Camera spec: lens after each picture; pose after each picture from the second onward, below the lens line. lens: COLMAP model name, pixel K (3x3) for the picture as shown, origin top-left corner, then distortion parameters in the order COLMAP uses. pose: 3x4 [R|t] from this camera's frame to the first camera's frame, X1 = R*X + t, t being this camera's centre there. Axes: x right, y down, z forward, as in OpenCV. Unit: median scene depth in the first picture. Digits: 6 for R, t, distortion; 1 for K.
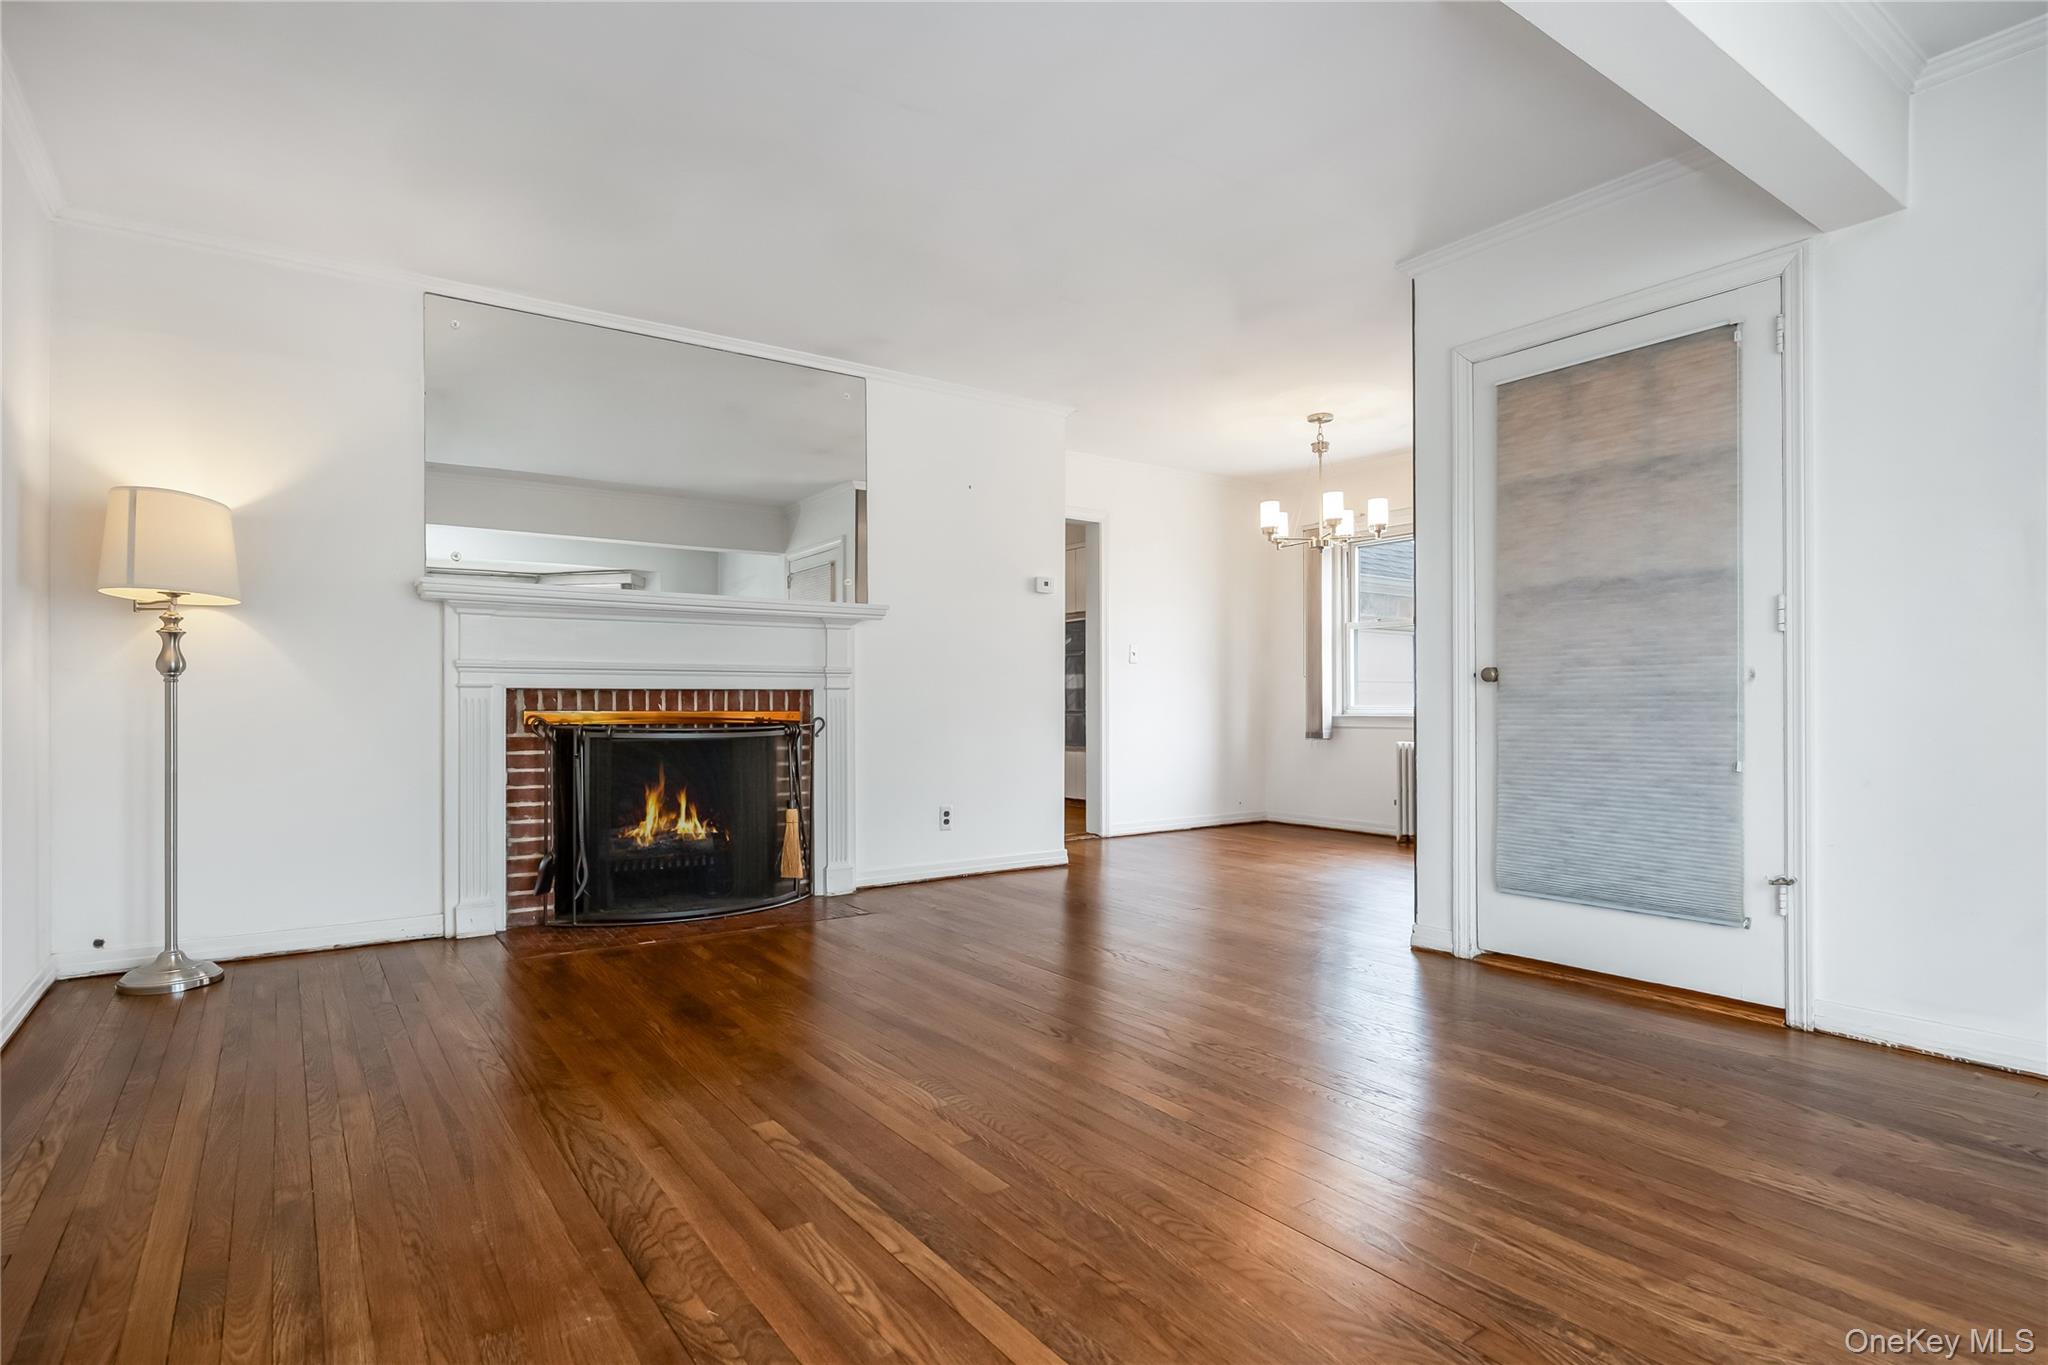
lens RADIAL K [[1026.7, 0, 1028.9], [0, 1026.7, 684.4], [0, 0, 1]] dist [-0.005345, -0.000834]
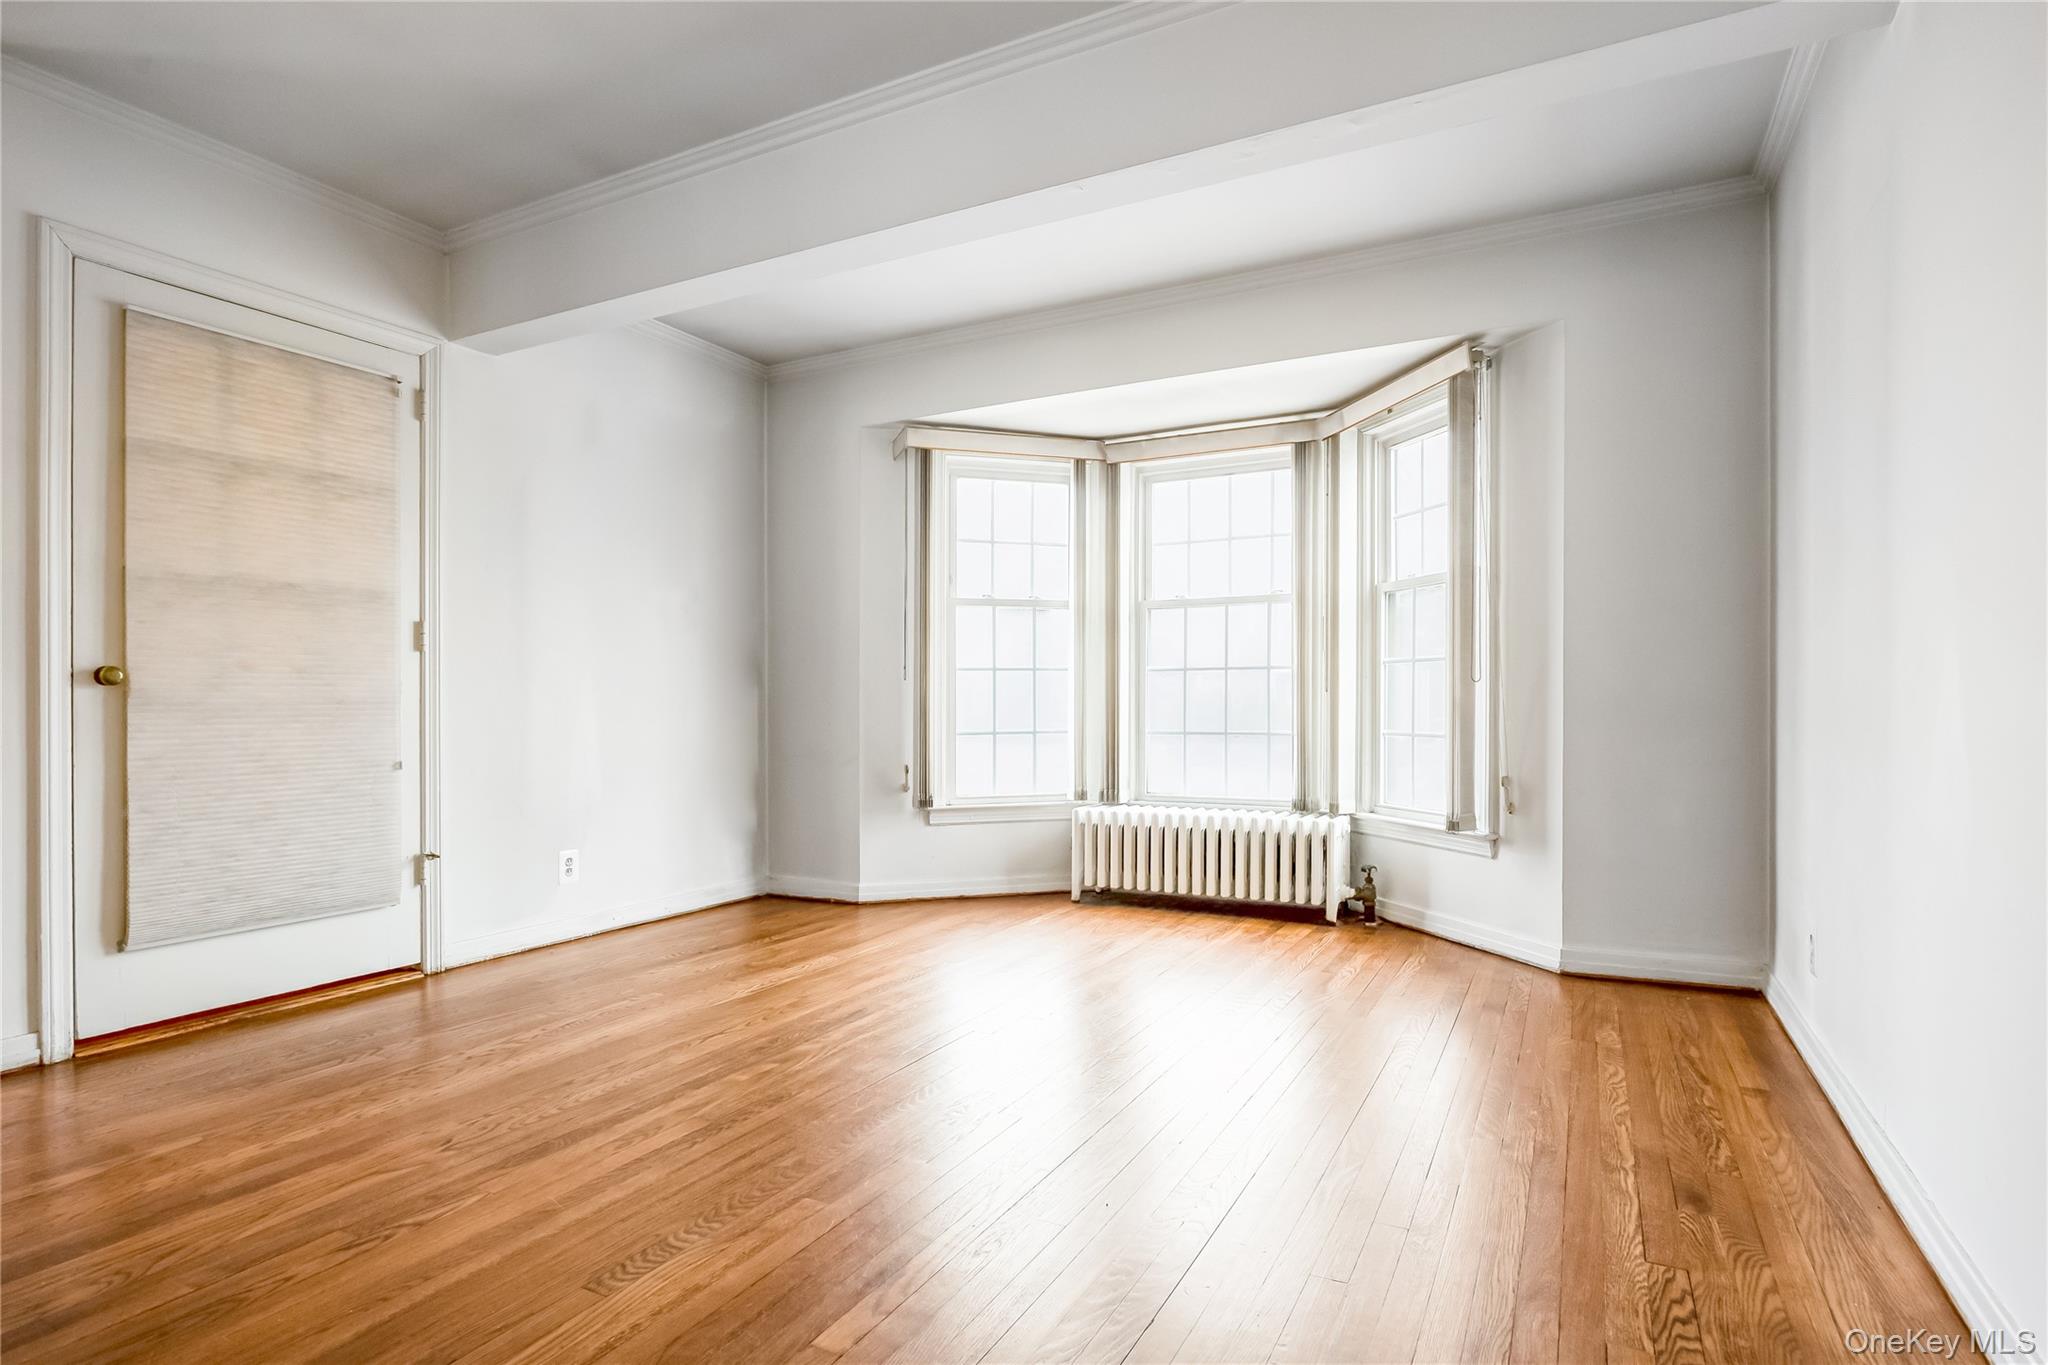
lens RADIAL K [[1026.7, 0, 1035.0], [0, 1026.7, 699.4], [0, 0, 1]] dist [-0.005345, -0.000834]
pose [[-0.427098, 0.011025, 0.904138, -0.613363], [-0.005622, 0.999874, -0.014848, 0.017884], [-0.904188, -0.011425, -0.426982, 0.787356]]
